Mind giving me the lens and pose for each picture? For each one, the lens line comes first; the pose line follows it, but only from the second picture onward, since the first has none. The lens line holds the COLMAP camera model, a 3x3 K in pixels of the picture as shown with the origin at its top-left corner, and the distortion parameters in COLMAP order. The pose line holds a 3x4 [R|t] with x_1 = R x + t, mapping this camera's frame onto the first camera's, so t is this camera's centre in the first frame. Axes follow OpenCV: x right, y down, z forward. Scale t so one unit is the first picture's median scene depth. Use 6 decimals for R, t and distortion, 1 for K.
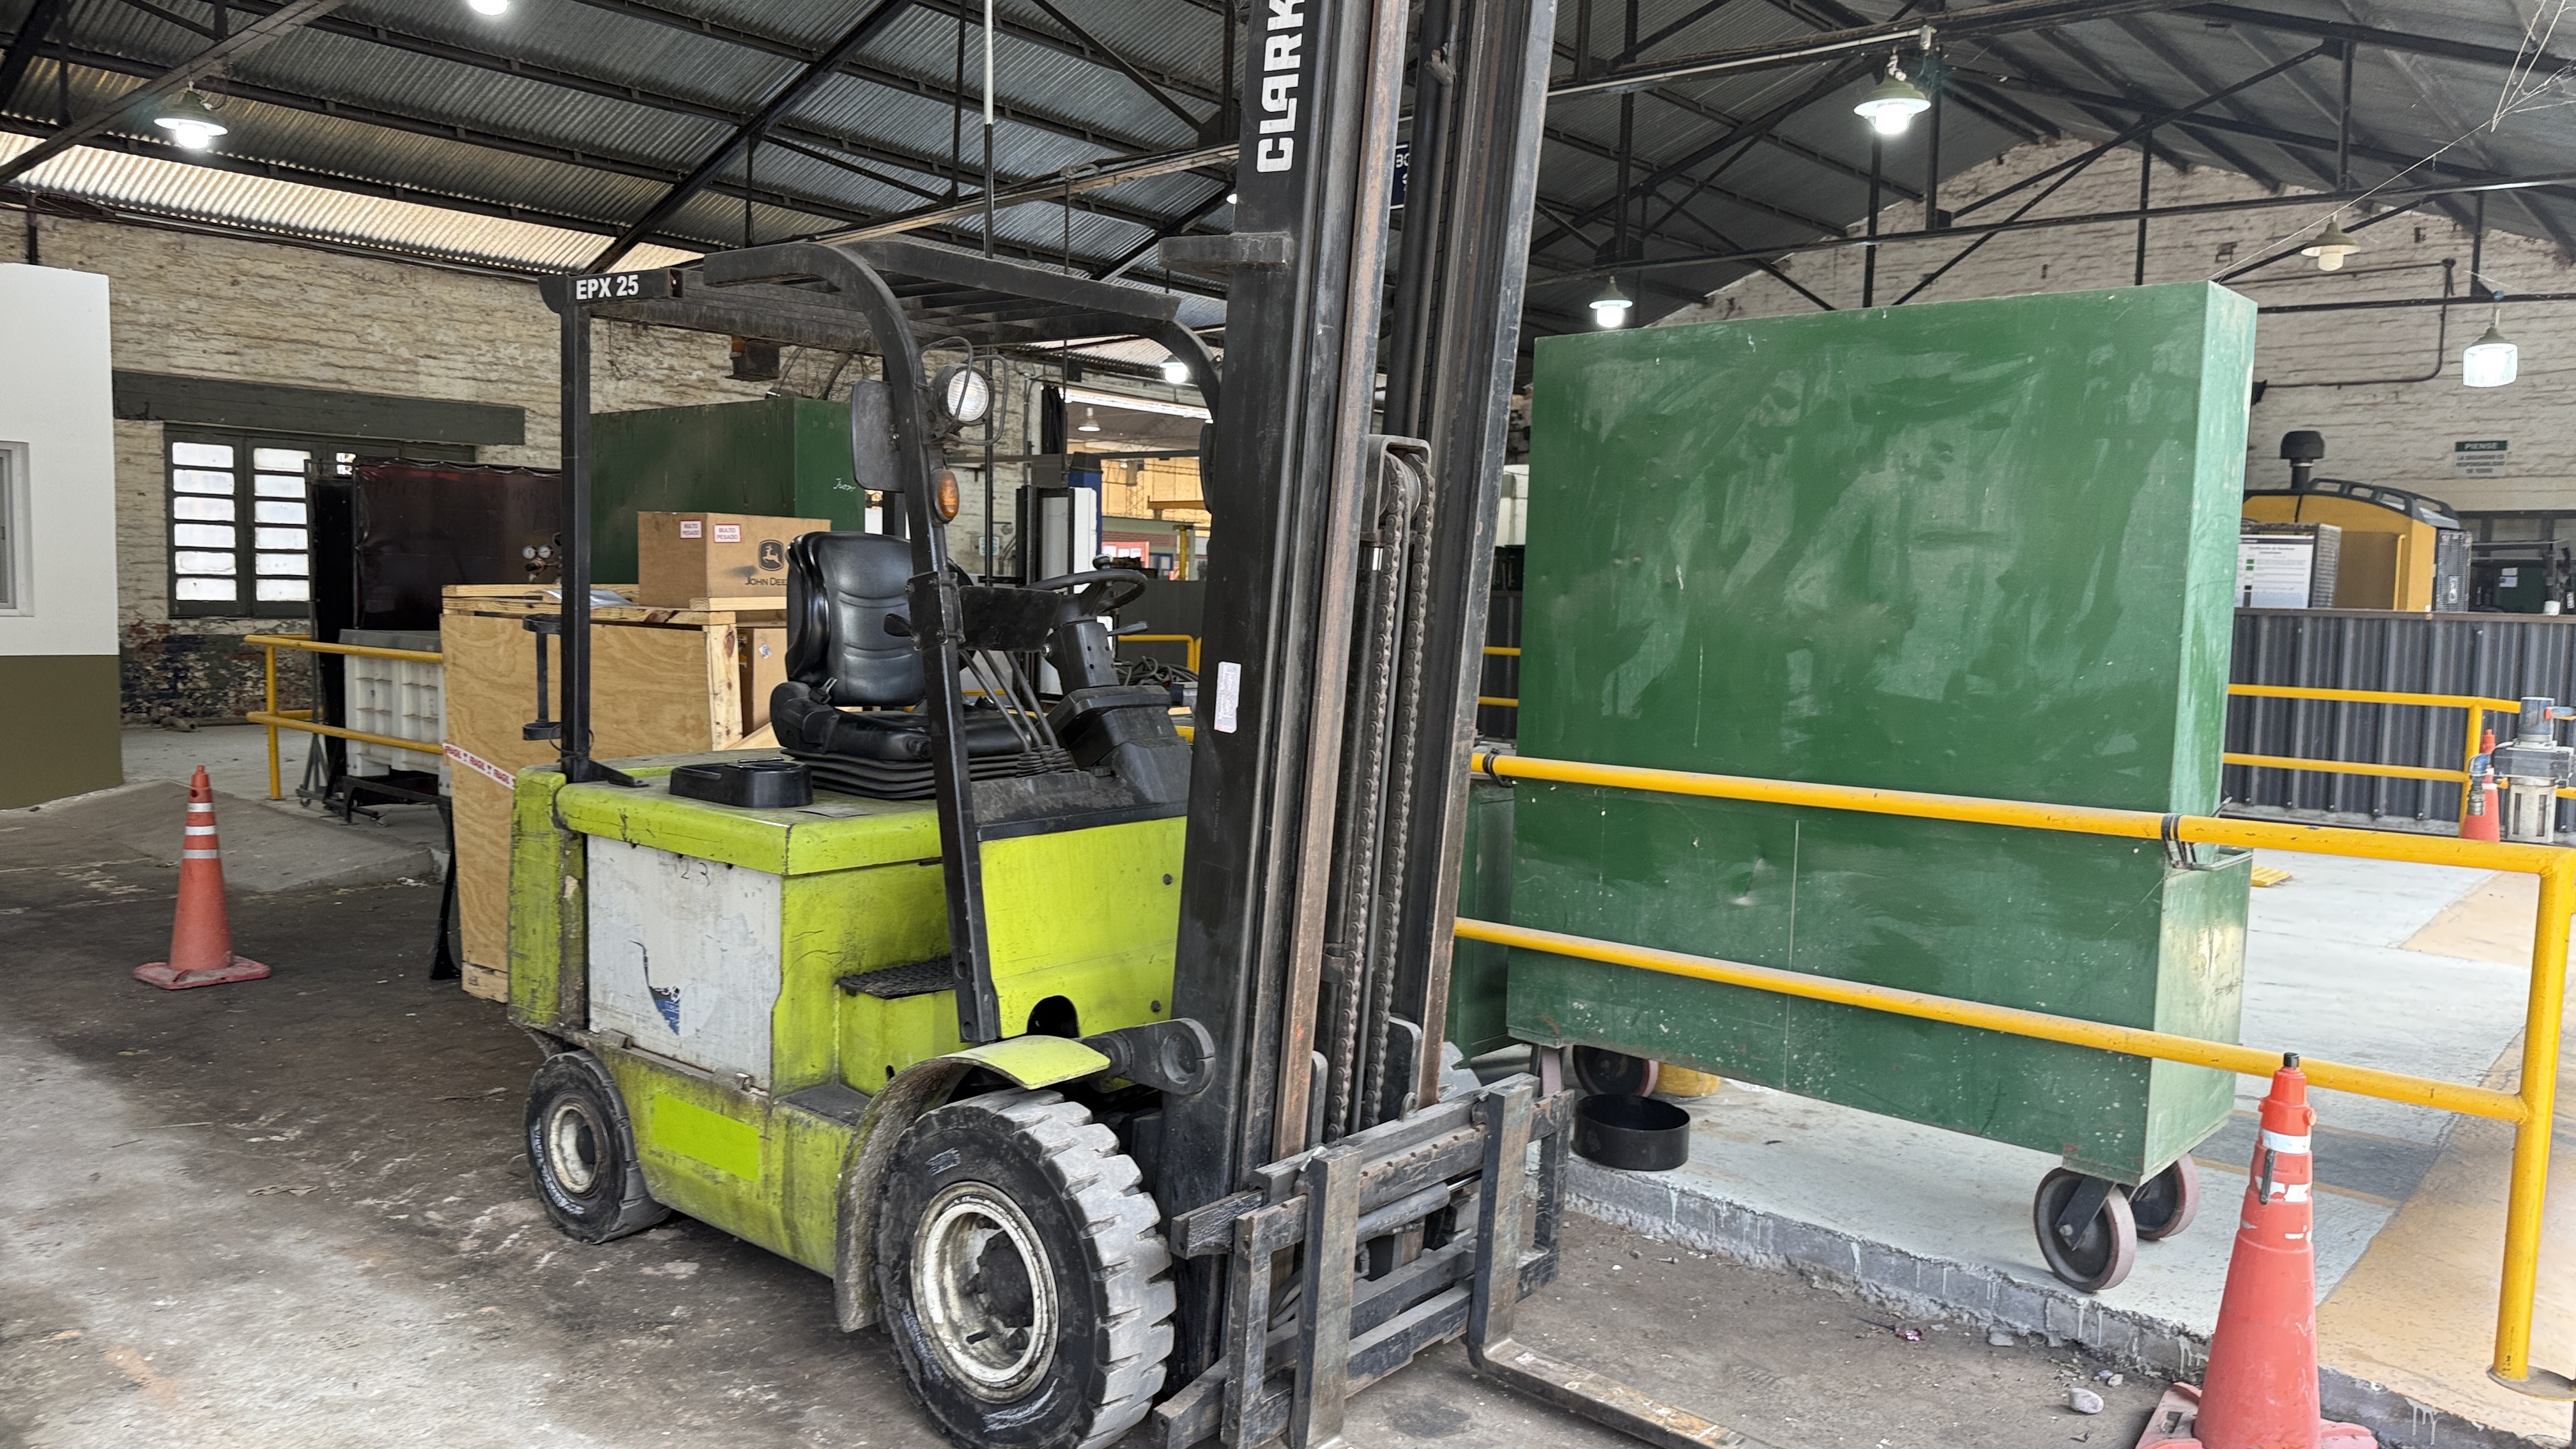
lens RADIAL K [[1825.2, 0, 1294.4], [0, 1825.2, 723.0], [0, 0, 1]] dist [0.010655, -0.023893]
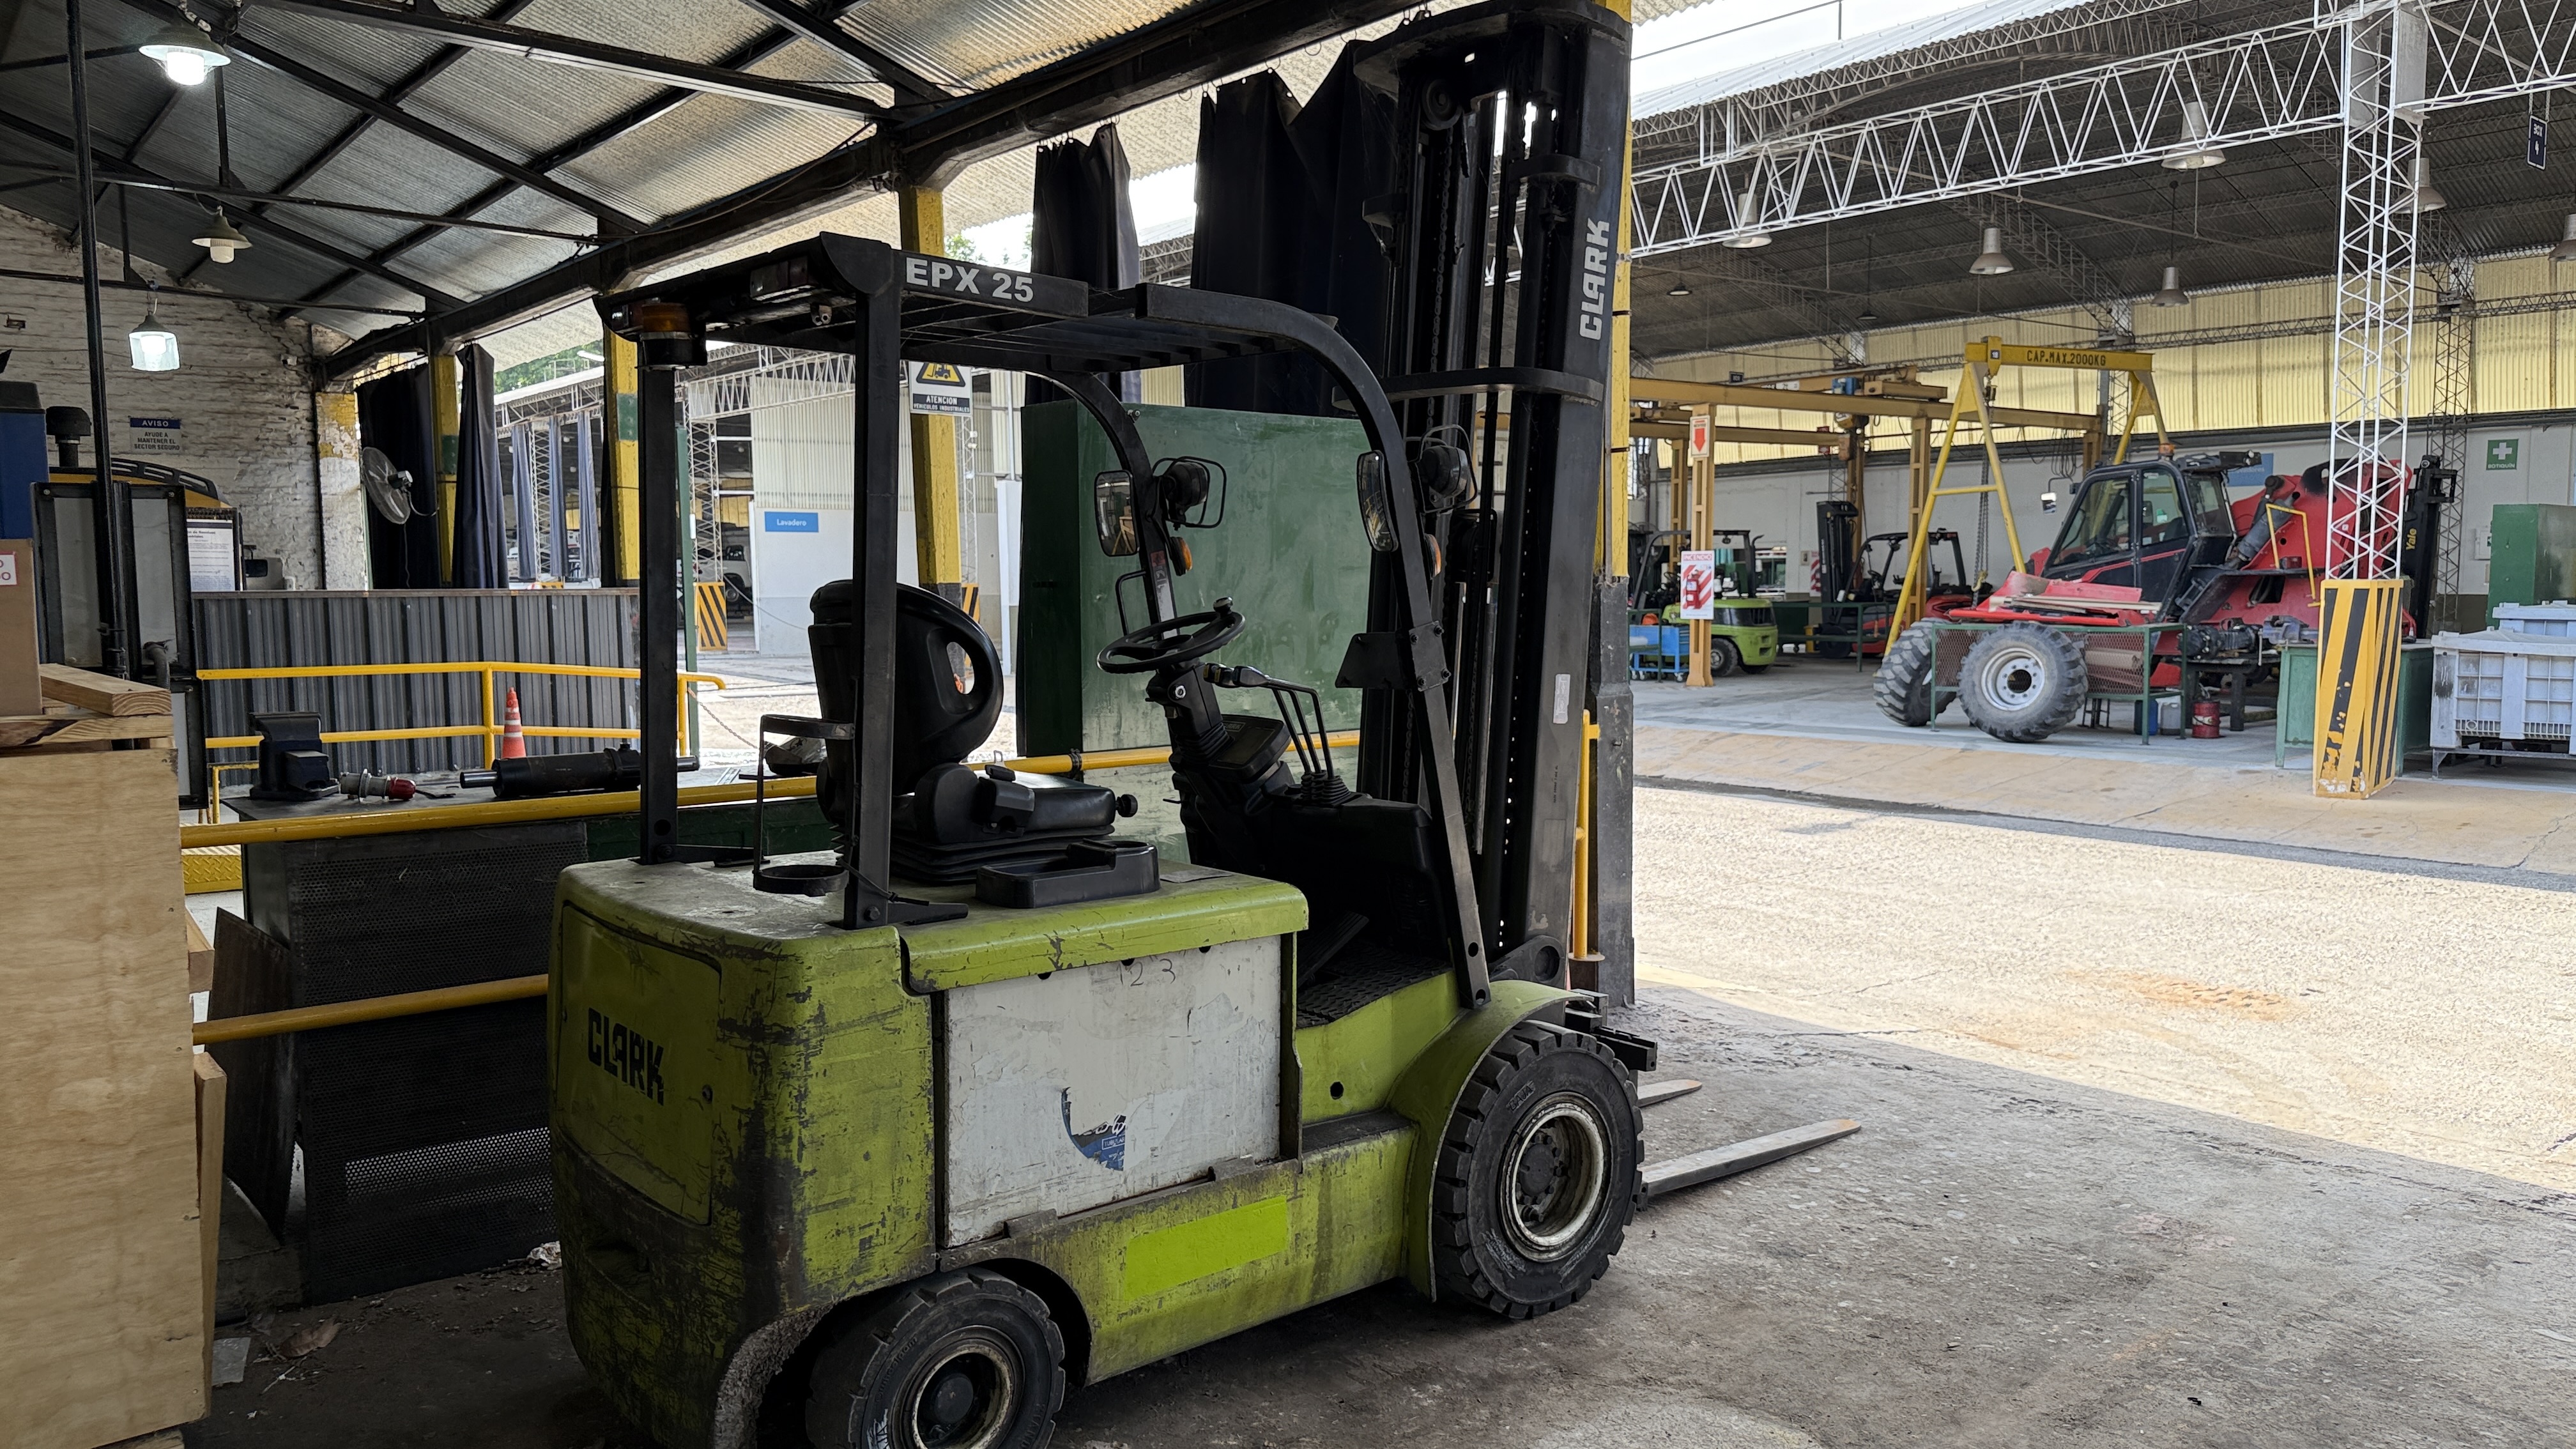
lens RADIAL K [[1825.2, 0, 1288.9], [0, 1825.2, 711.7], [0, 0, 1]] dist [0.010655, -0.023893]
pose [[0.160405, -0.100536, 0.981918, -1.184771], [0.081572, 0.992747, 0.088319, -0.118238], [-0.983675, 0.065931, 0.167442, 0.784486]]
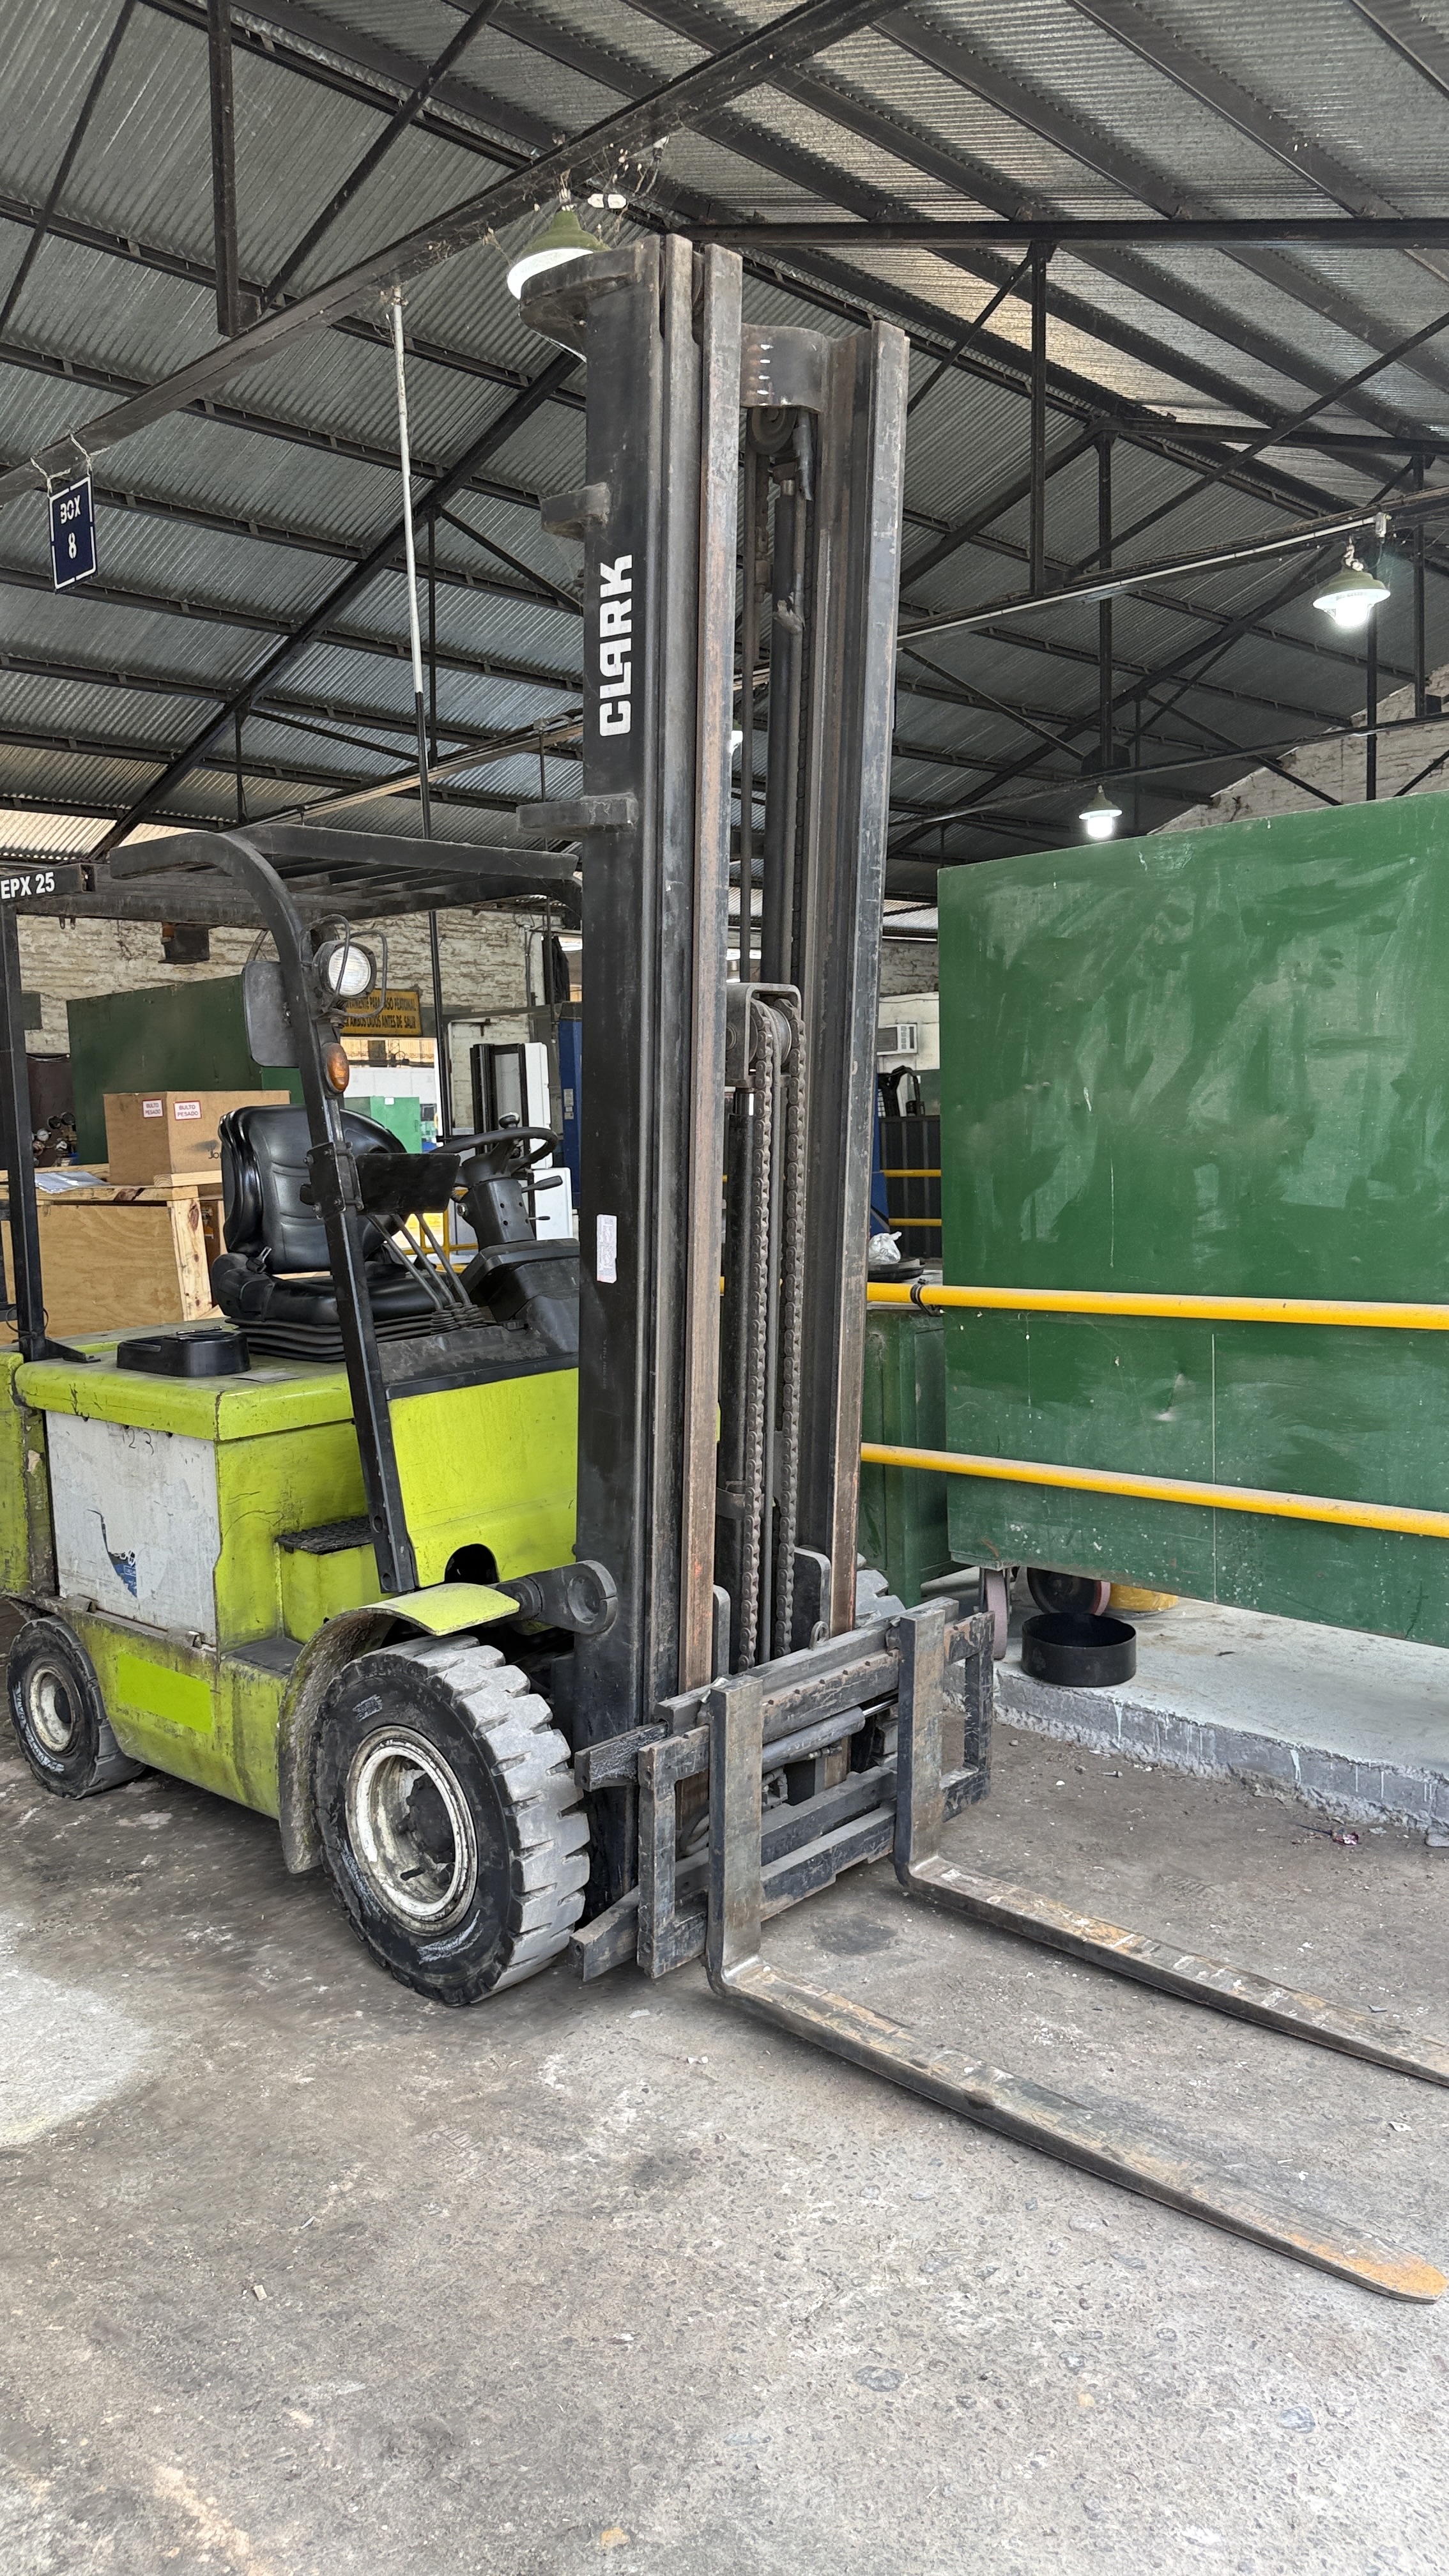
lens RADIAL K [[1825.2, 0, 717.3], [0, 1825.2, 1287.3], [0, 0, 1]] dist [0.010655, -0.023893]
pose [[0.996416, -0.055988, -0.063405, 0.072746], [0.057026, 0.998265, 0.014684, -0.002942], [0.062473, -0.018247, 0.997880, -0.020518]]
